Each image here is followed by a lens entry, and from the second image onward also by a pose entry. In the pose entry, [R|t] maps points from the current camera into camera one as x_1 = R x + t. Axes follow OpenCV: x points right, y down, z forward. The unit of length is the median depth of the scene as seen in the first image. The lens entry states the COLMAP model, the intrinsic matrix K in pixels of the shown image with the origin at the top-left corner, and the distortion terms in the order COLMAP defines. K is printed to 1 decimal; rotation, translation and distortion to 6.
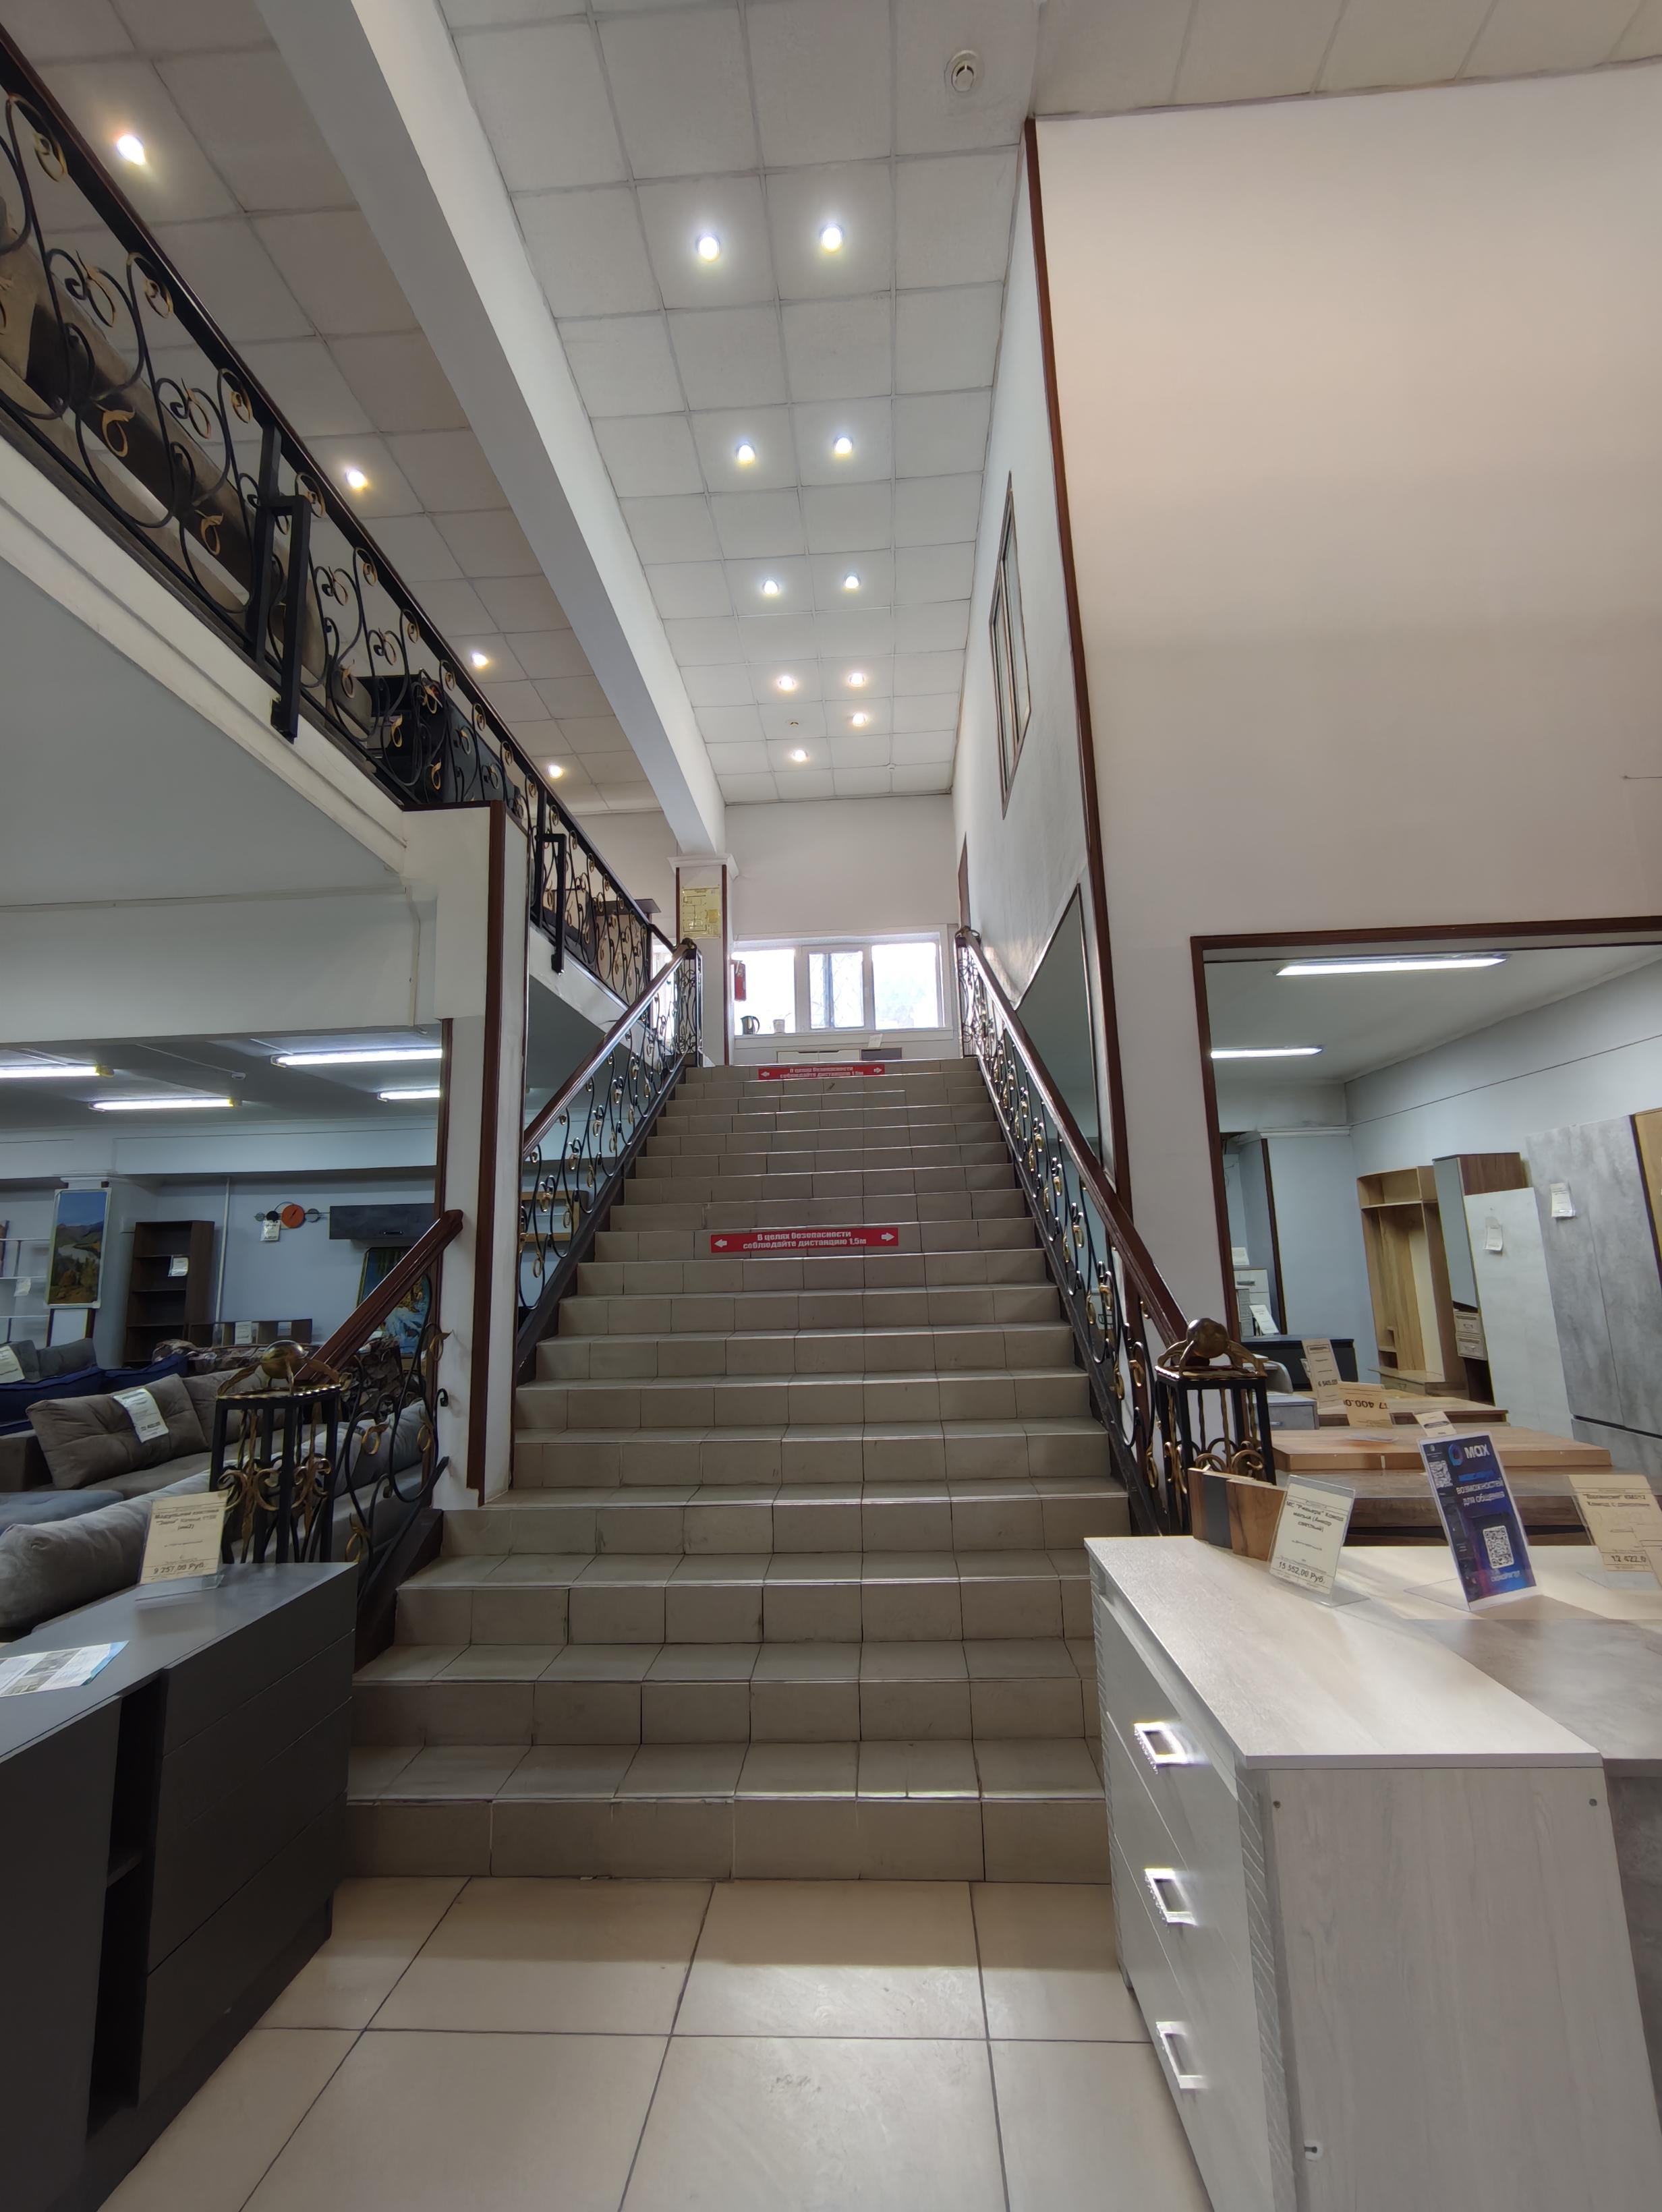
lens RADIAL K [[940.0, 0, 823.9], [0, 940.0, 1112.7], [0, 0, 1]] dist [-0.003902, 0.004567]
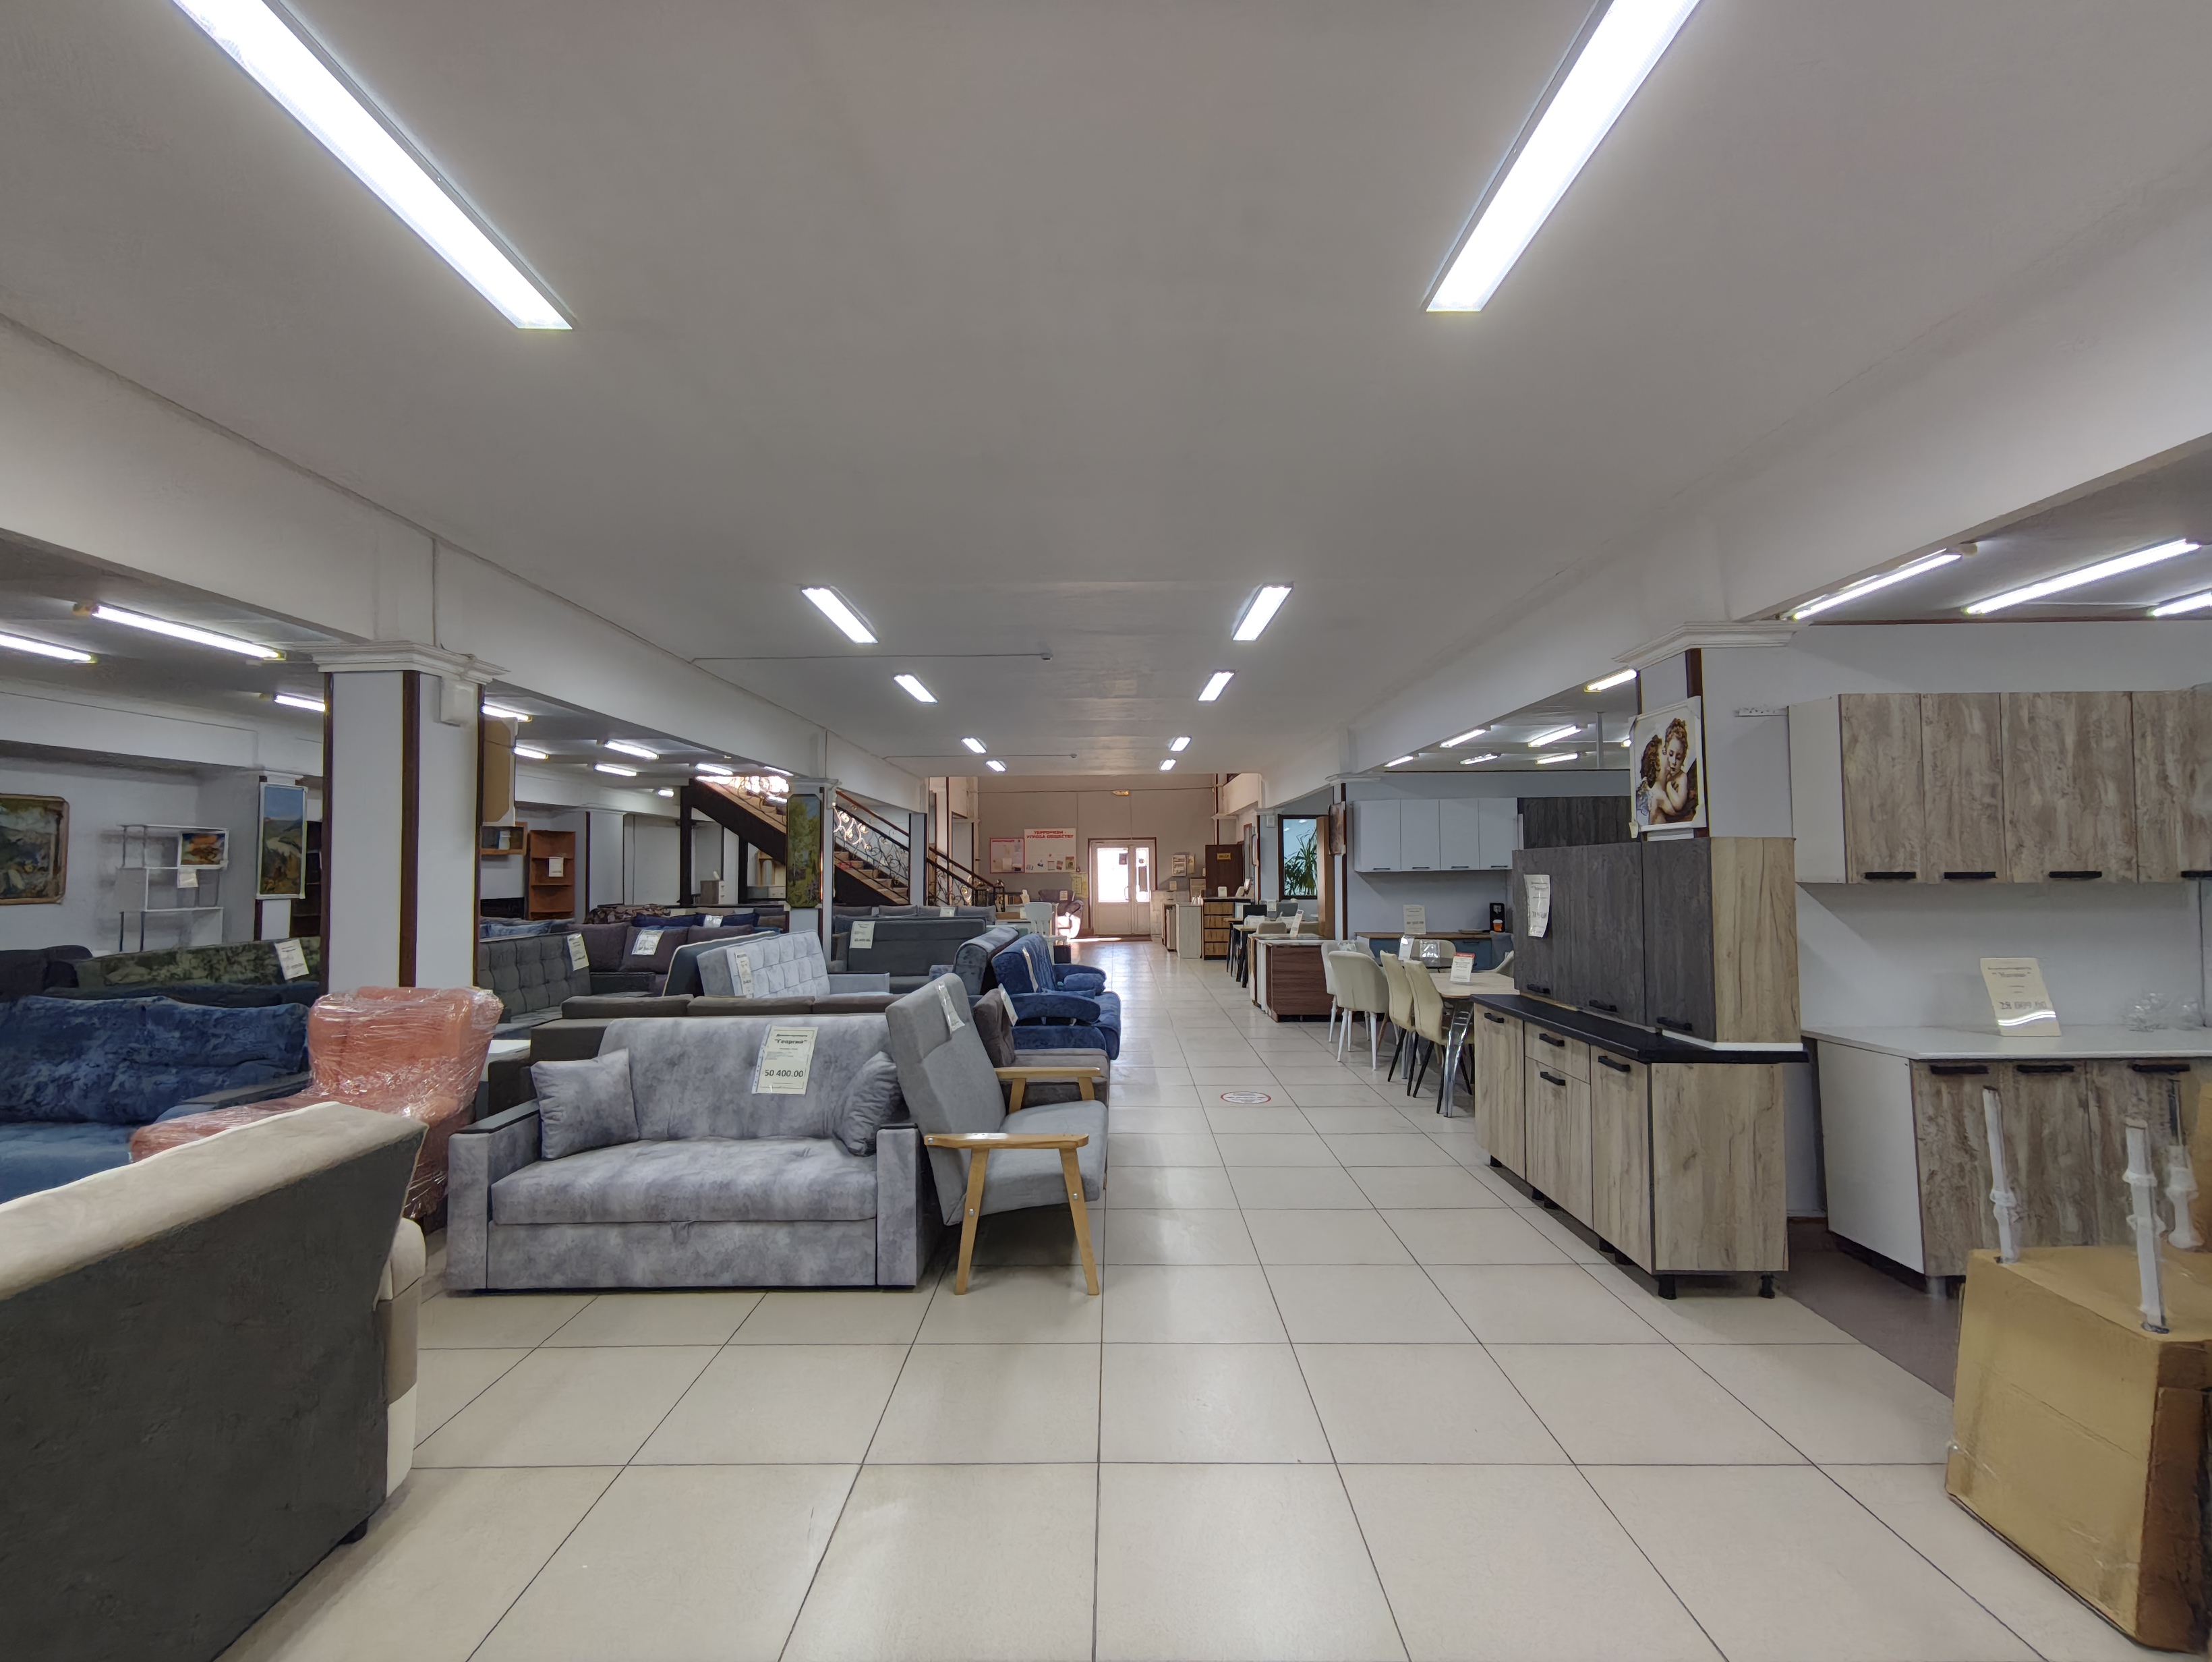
lens RADIAL K [[940.0, 0, 1105.4], [0, 940.0, 834.0], [0, 0, 1]] dist [-0.003902, 0.004567]
pose [[-0.065800, 0.068172, 0.995501, -3.444782], [-0.163766, 0.983397, -0.078168, 0.121186], [-0.984302, -0.168173, -0.053543, 0.279797]]
